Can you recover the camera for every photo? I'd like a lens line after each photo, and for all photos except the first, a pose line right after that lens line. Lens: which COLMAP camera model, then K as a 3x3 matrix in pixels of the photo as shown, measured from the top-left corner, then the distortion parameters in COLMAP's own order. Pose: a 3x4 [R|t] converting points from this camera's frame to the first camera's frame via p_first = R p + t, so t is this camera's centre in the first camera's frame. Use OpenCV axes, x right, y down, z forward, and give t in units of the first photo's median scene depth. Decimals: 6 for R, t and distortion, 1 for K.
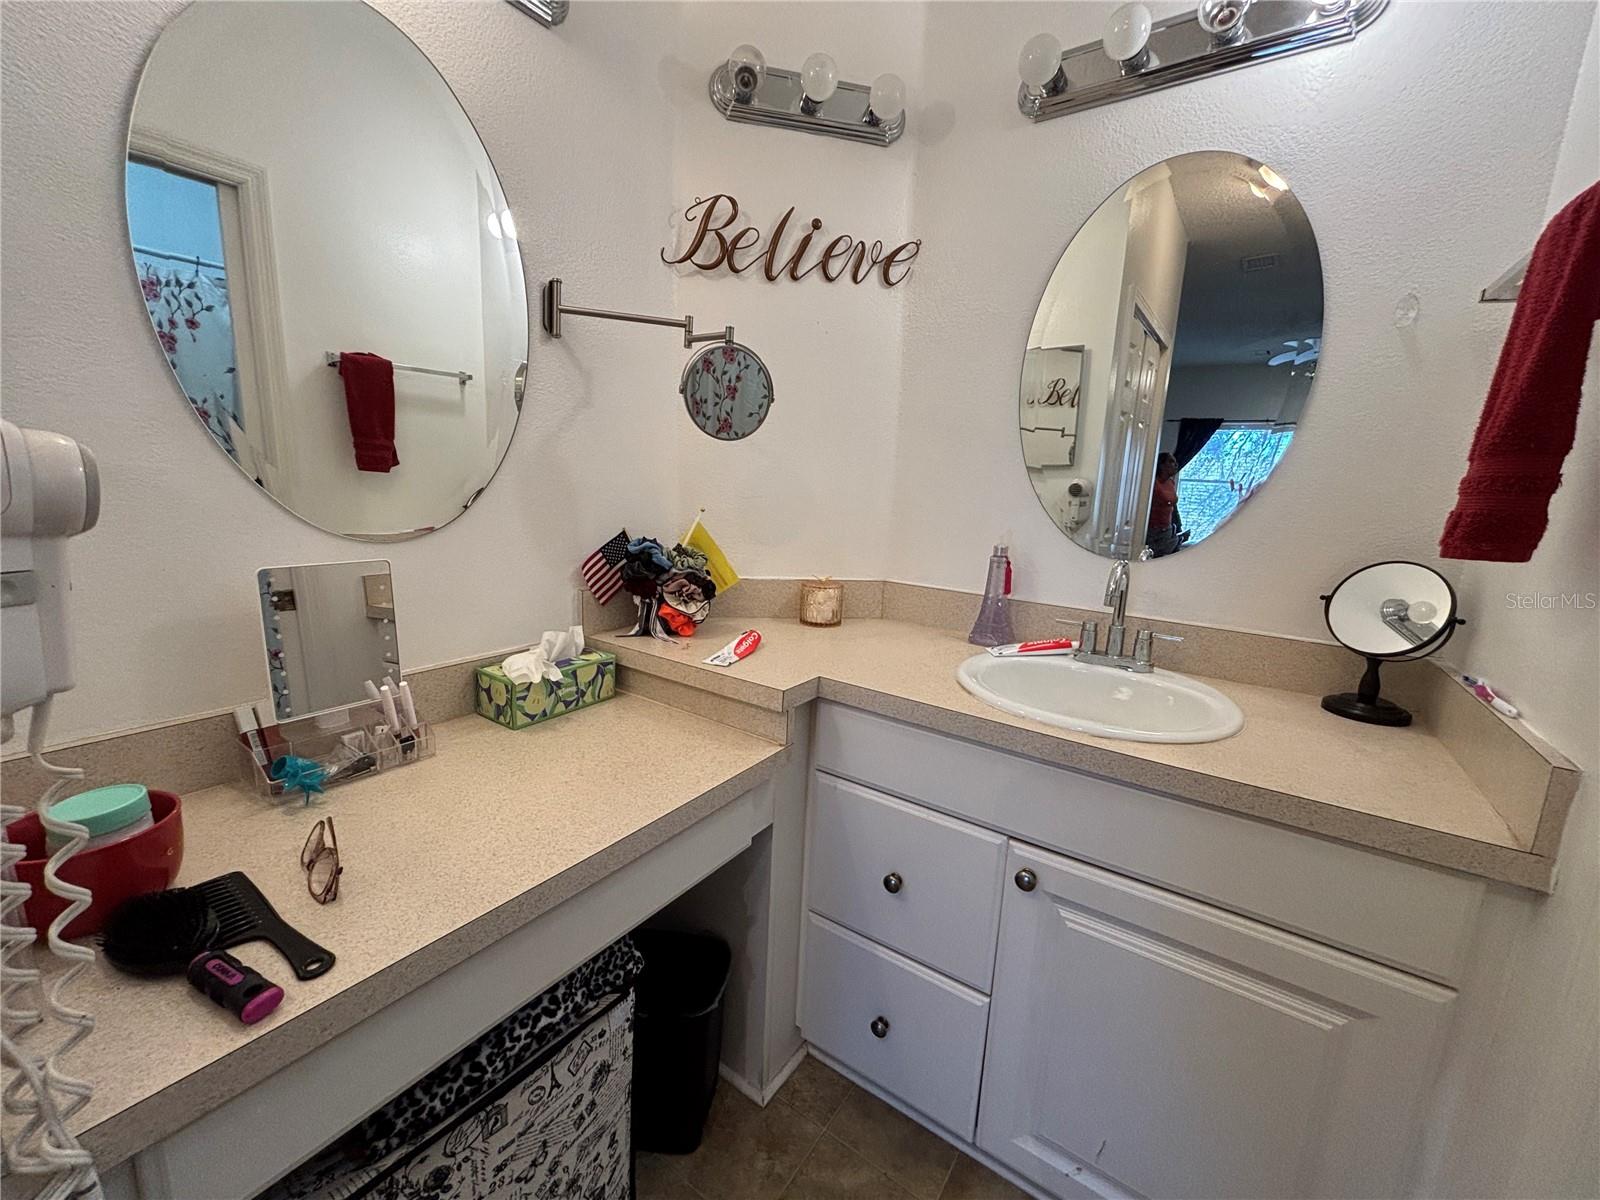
lens RADIAL K [[644.7, 0, 802.2], [0, 644.7, 596.2], [0, 0, 1]] dist [0.001642, 0.000824]
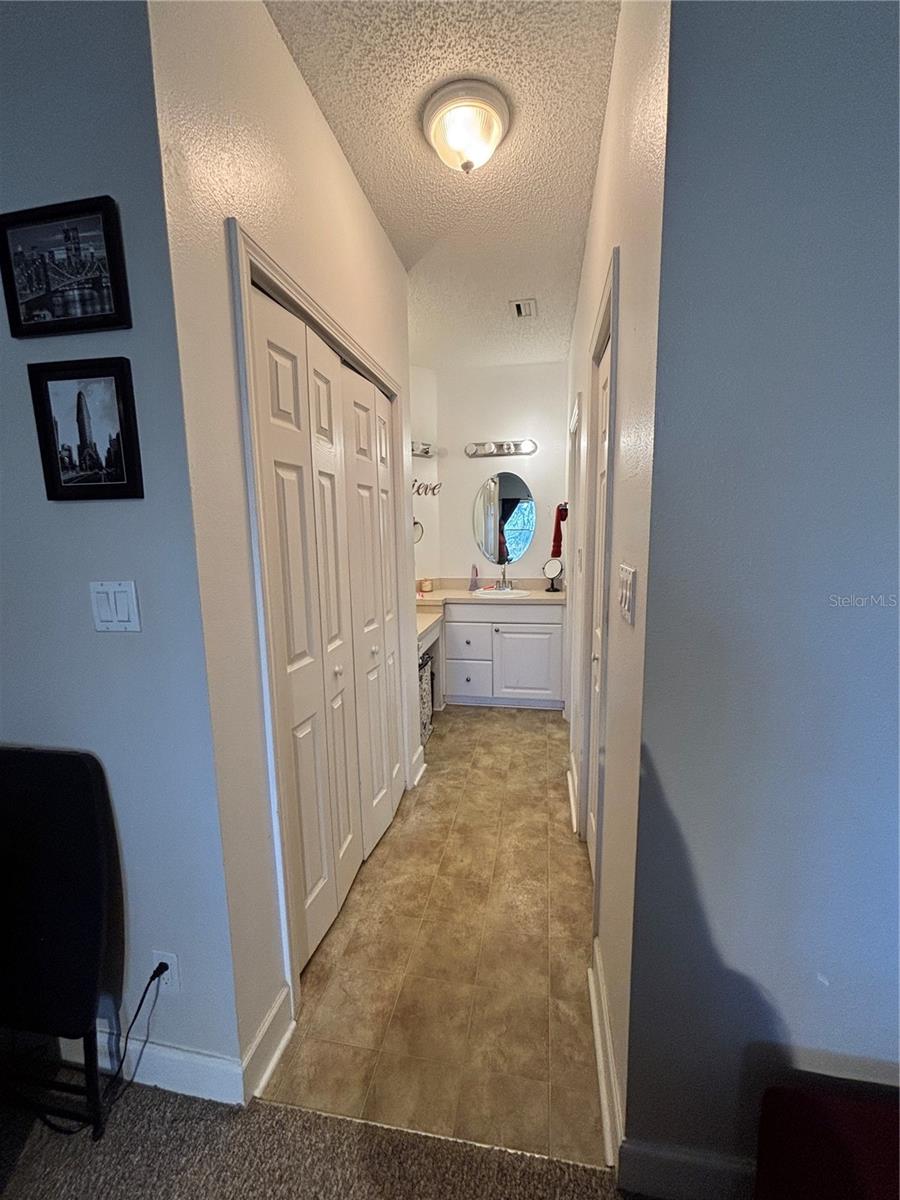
lens RADIAL K [[483.5, 0, 447.8], [0, 483.5, 600.9], [0, 0, 1]] dist [0.001642, 0.000824]
pose [[0.914400, -0.117719, 0.387318, -1.101284], [0.131319, 0.991302, -0.008733, 0.161666], [-0.382921, 0.058848, 0.921905, -1.784399]]
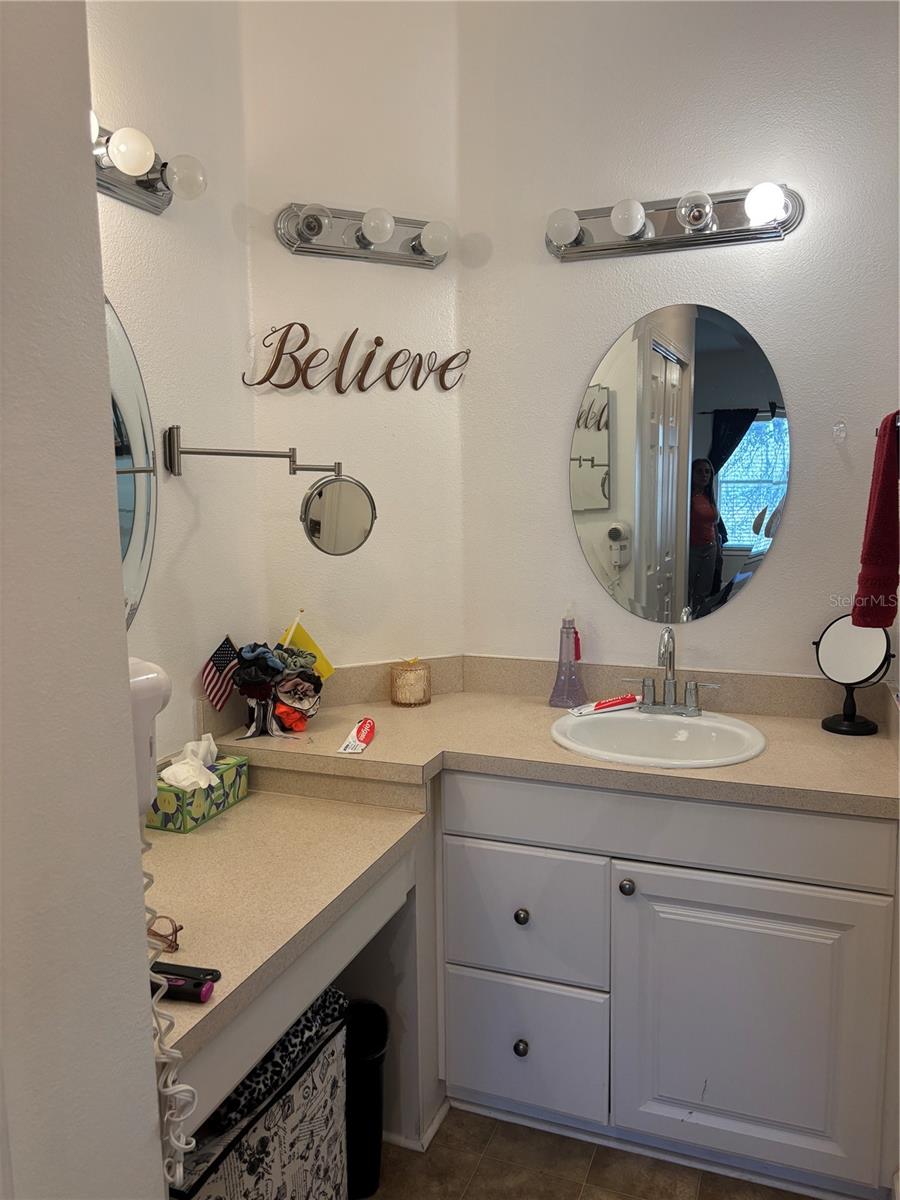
lens RADIAL K [[908.0, 0, 445.4], [0, 908.0, 602.0], [0, 0, 1]] dist [0.048332, -0.028262]
pose [[0.972003, -0.088901, 0.217501, -0.285057], [0.099227, 0.994377, -0.037002, -0.079137], [-0.212989, 0.057548, 0.975358, -0.596771]]
